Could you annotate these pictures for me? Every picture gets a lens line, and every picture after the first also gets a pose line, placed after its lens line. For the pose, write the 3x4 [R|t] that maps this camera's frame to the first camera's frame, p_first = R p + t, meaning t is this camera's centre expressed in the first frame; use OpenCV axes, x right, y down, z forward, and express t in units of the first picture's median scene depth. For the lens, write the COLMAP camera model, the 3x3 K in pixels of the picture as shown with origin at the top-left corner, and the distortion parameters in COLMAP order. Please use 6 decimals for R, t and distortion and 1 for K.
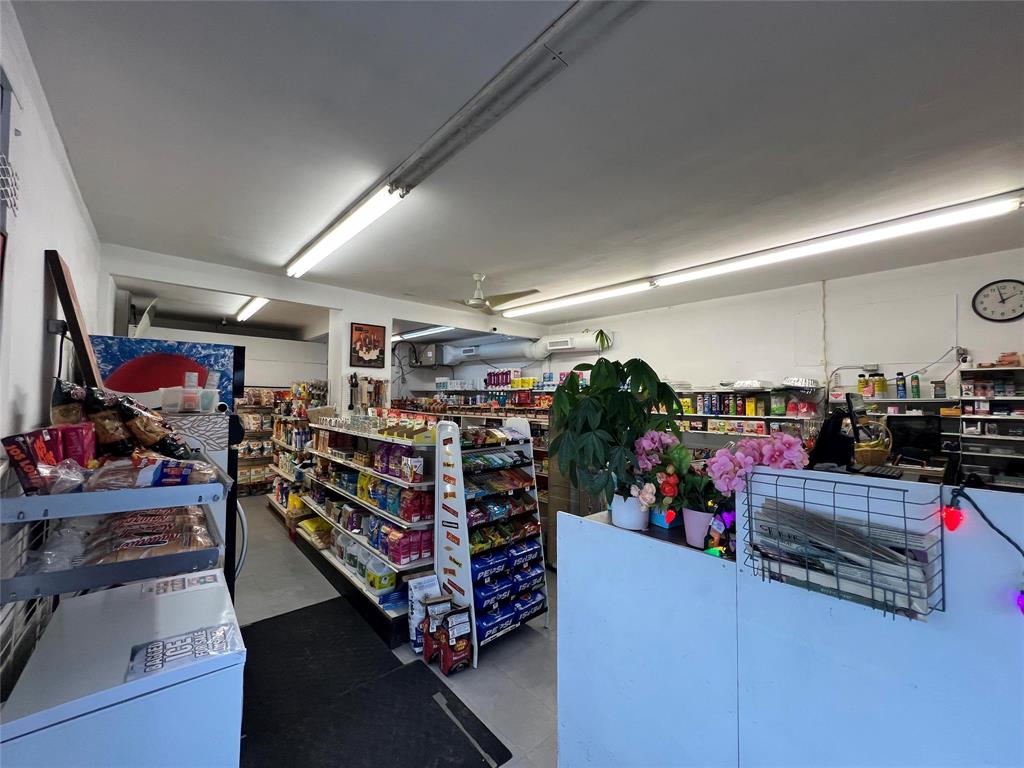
lens RADIAL K [[408.0, 0, 509.0], [0, 408.0, 381.4], [0, 0, 1]] dist [-0.002059, 0.000144]
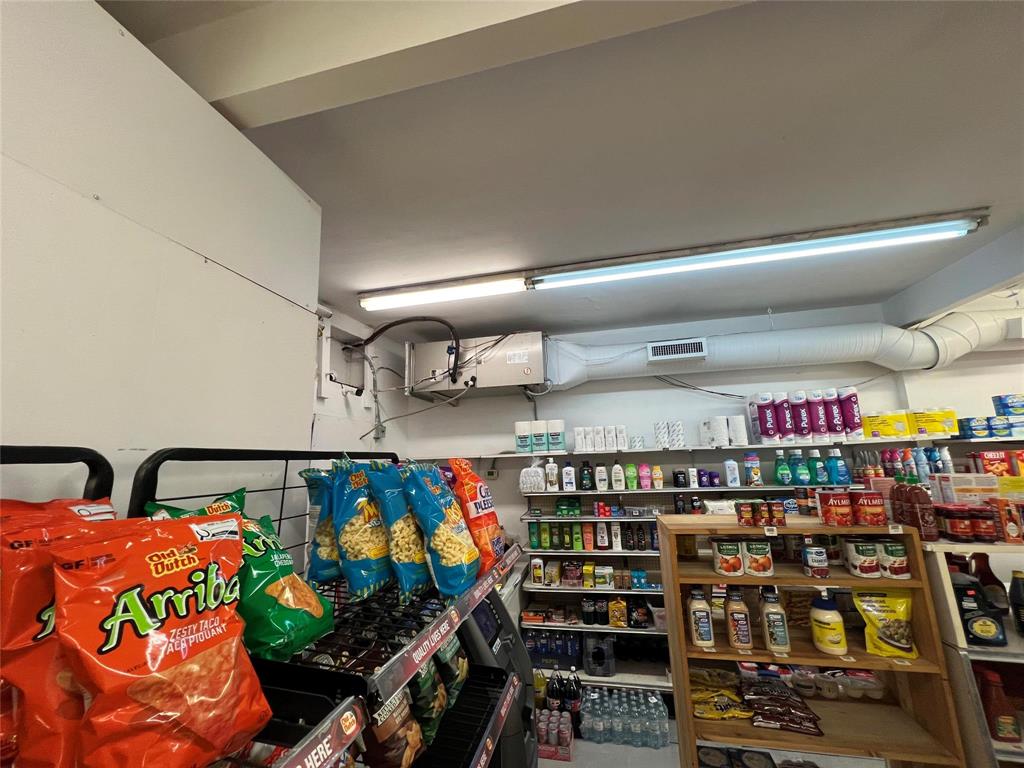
lens RADIAL K [[408.0, 0, 509.8], [0, 408.0, 383.0], [0, 0, 1]] dist [-0.002059, 0.000144]
pose [[0.813952, 0.066583, 0.577104, -0.489542], [0.026622, 0.988091, -0.151549, 0.014198], [-0.580322, 0.138718, 0.802486, 0.835933]]
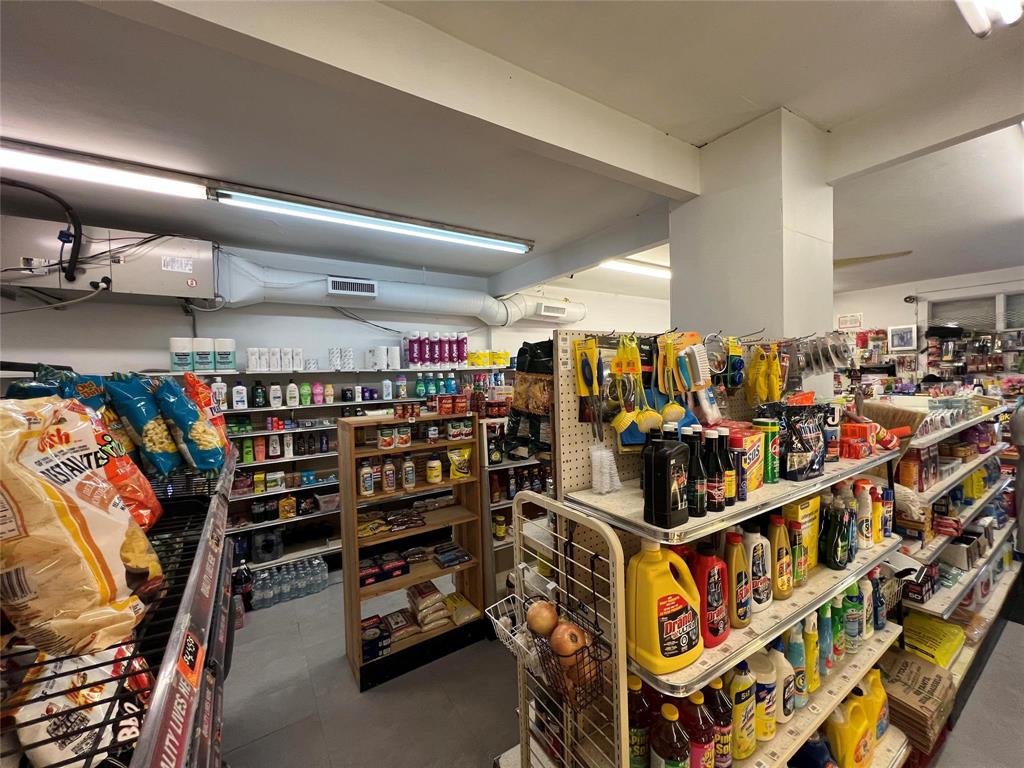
lens RADIAL K [[408.0, 0, 510.2], [0, 408.0, 383.9], [0, 0, 1]] dist [-0.002059, 0.000144]
pose [[0.149676, -0.043679, 0.987770, -0.573195], [-0.006148, 0.998963, 0.045106, 0.014487], [-0.988716, -0.012824, 0.149253, 0.806263]]
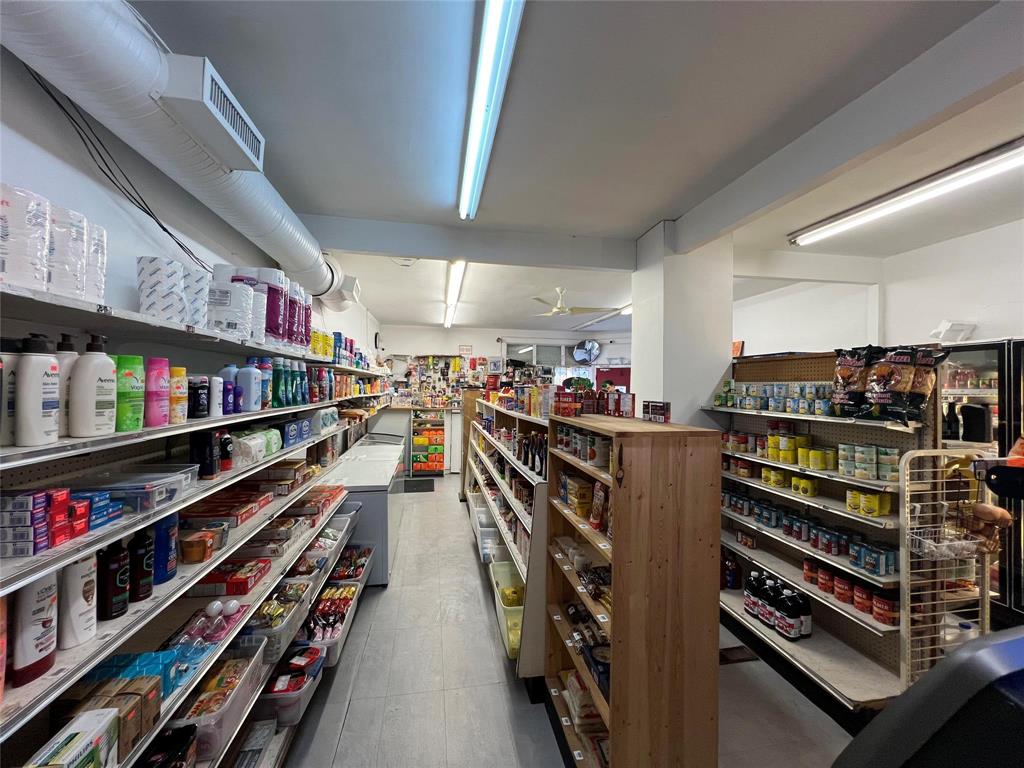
lens RADIAL K [[408.0, 0, 508.9], [0, 408.0, 382.9], [0, 0, 1]] dist [-0.002059, 0.000144]
pose [[-0.855287, -0.020325, 0.517755, -0.320535], [-0.043012, 0.998567, -0.031852, 0.044630], [-0.516366, -0.049513, -0.854936, 1.163911]]
